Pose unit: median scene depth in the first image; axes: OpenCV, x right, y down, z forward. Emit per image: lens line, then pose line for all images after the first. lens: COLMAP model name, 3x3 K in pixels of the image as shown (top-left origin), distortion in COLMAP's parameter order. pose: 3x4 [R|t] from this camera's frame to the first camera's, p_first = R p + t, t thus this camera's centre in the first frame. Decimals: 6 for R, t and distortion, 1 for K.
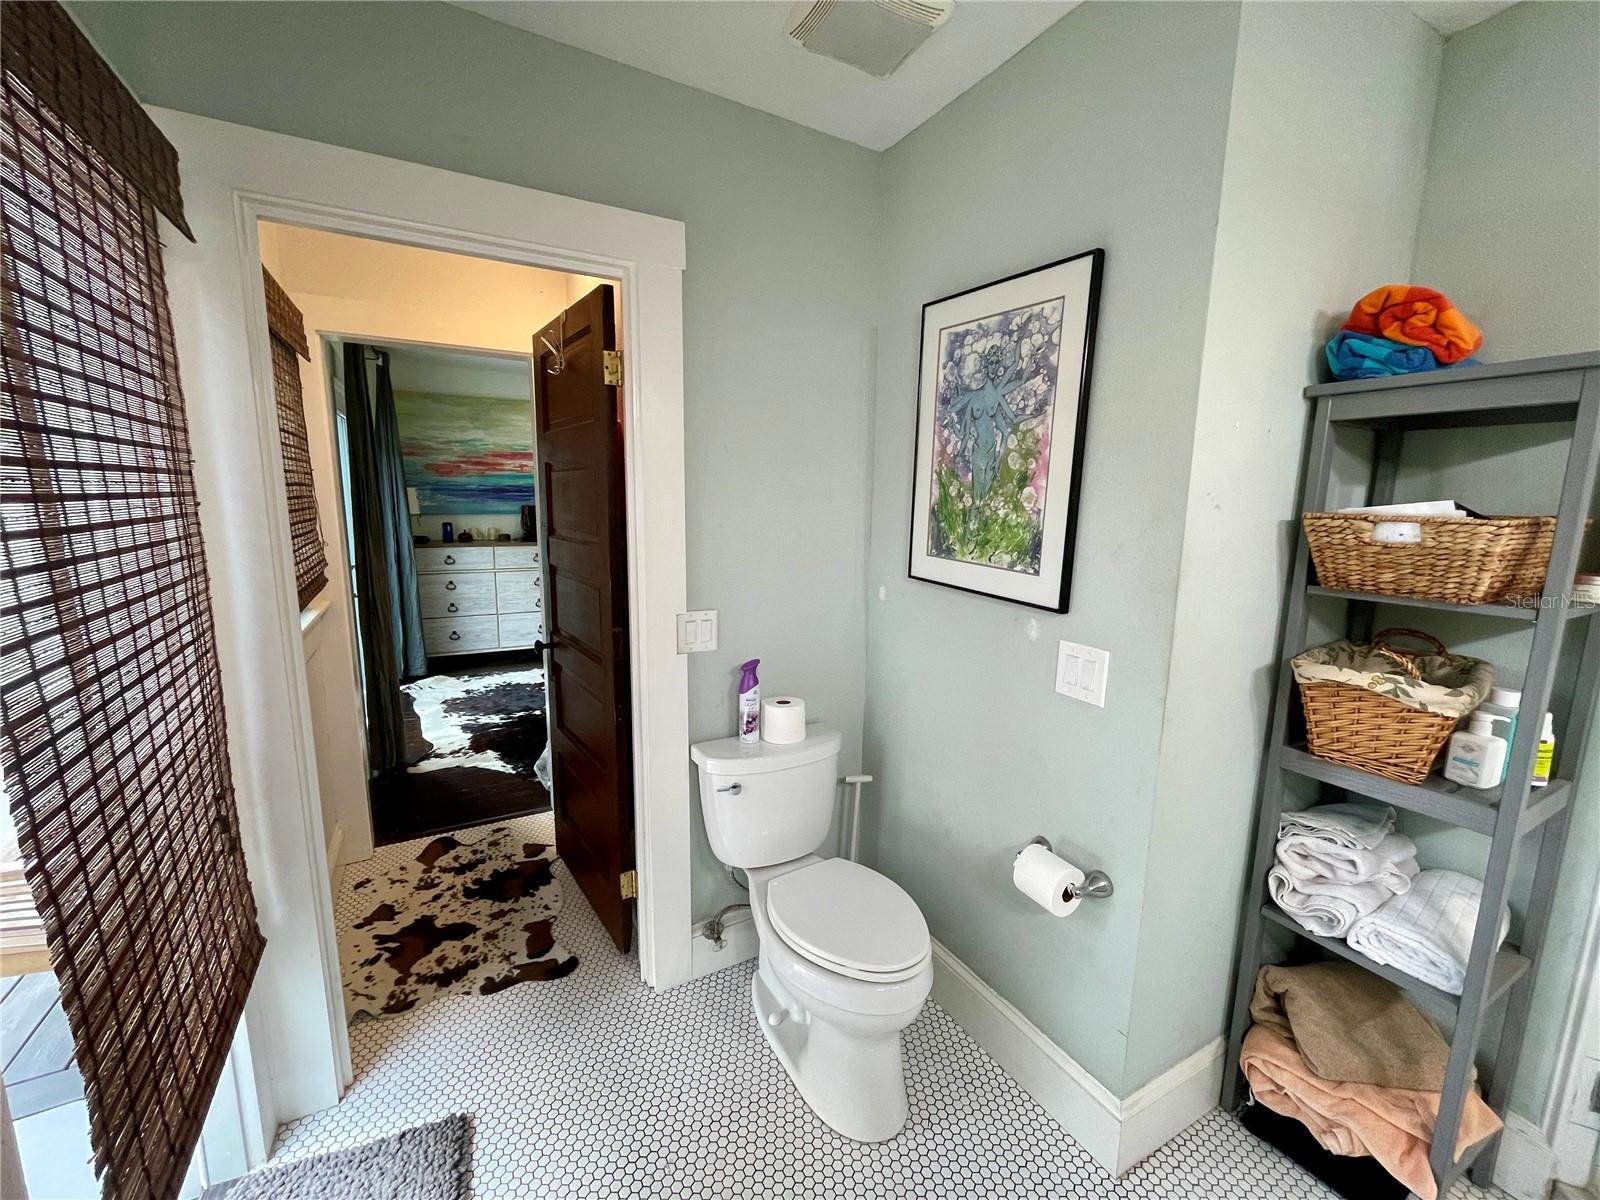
lens RADIAL K [[648.9, 0, 805.4], [0, 648.9, 601.1], [0, 0, 1]] dist [-0.002333, 0.000398]
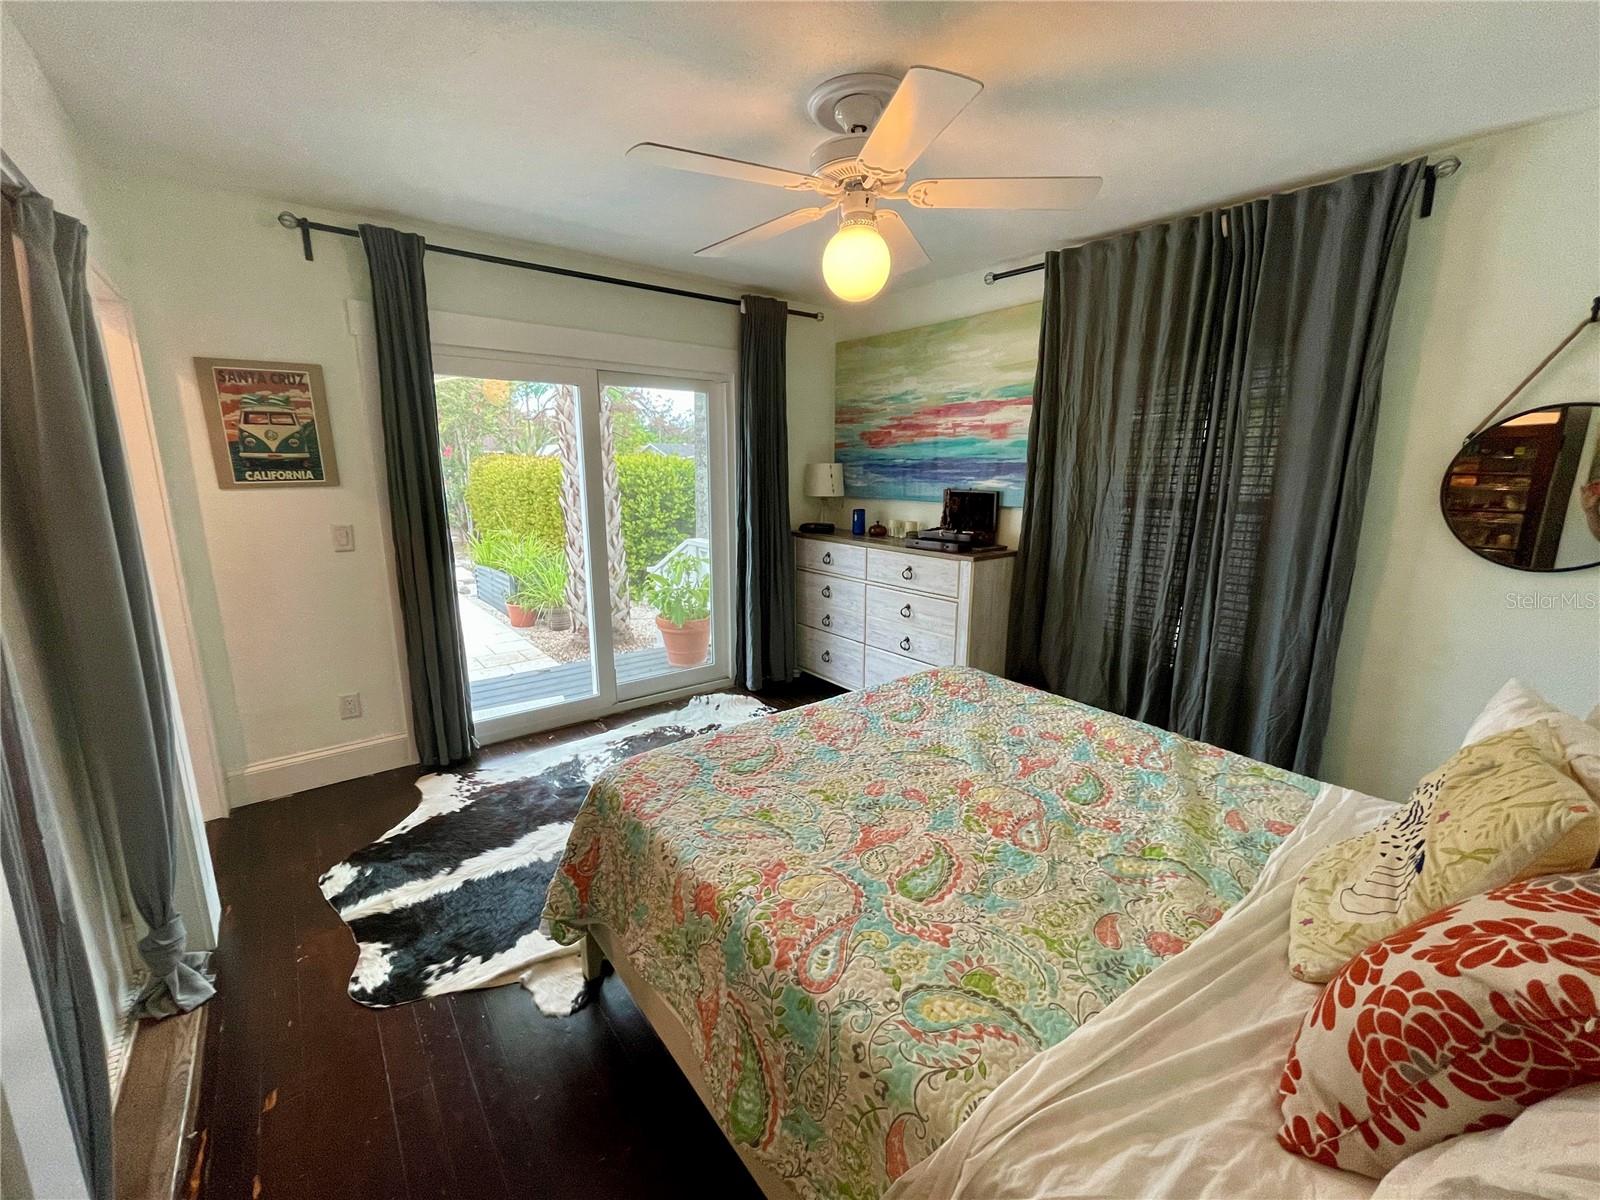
lens RADIAL K [[648.9, 0, 803.6], [0, 648.9, 597.2], [0, 0, 1]] dist [-0.002333, 0.000398]
pose [[0.157590, 0.178343, -0.971267, 0.182375], [-0.166077, 0.974334, 0.151960, -0.123790], [0.973439, 0.137357, 0.183164, 0.800263]]
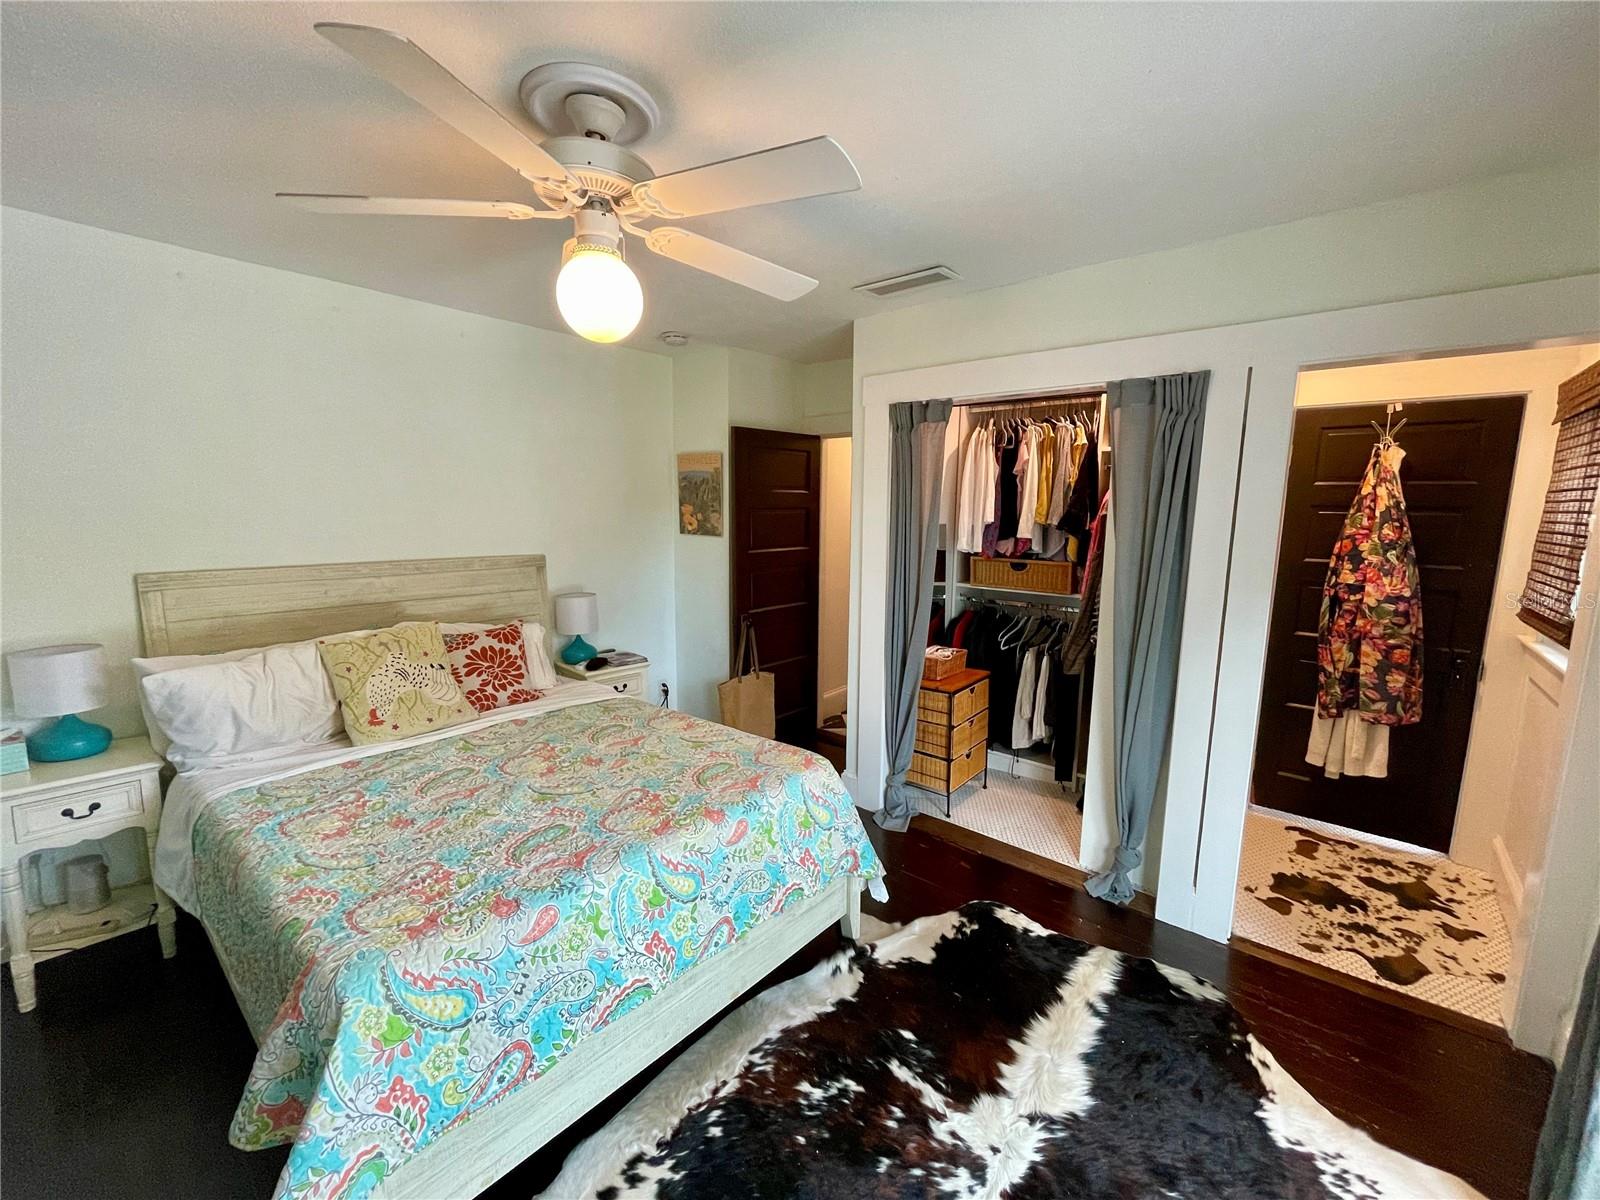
lens RADIAL K [[648.9, 0, 808.2], [0, 648.9, 603.1], [0, 0, 1]] dist [-0.002333, 0.000398]
pose [[-0.351595, -0.162586, 0.921926, -0.474210], [0.135977, 0.965489, 0.222127, -0.169234], [-0.926224, 0.203460, -0.317353, 0.896515]]
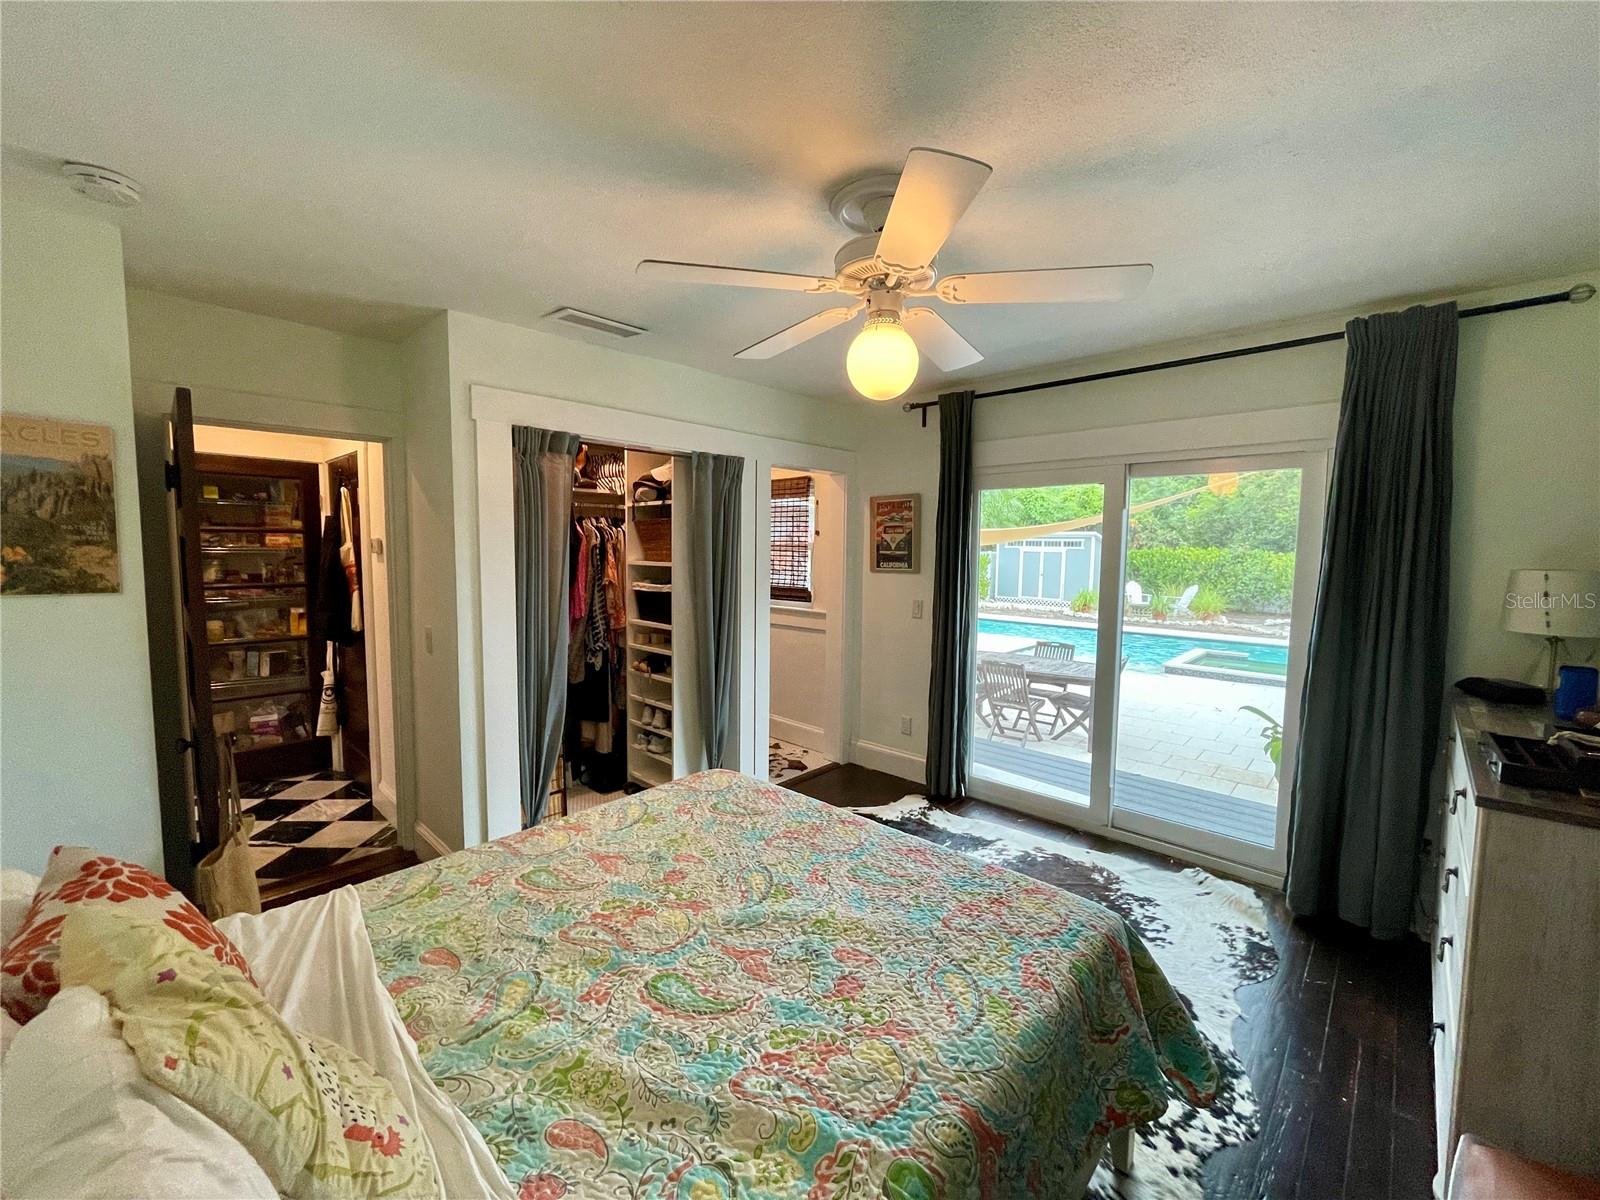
lens RADIAL K [[648.9, 0, 806.5], [0, 648.9, 598.0], [0, 0, 1]] dist [-0.002333, 0.000398]
pose [[-0.953494, -0.007309, -0.301322, -0.039770], [-0.080338, 0.969703, 0.230697, -0.203563], [0.290507, 0.244176, -0.925194, 1.178245]]
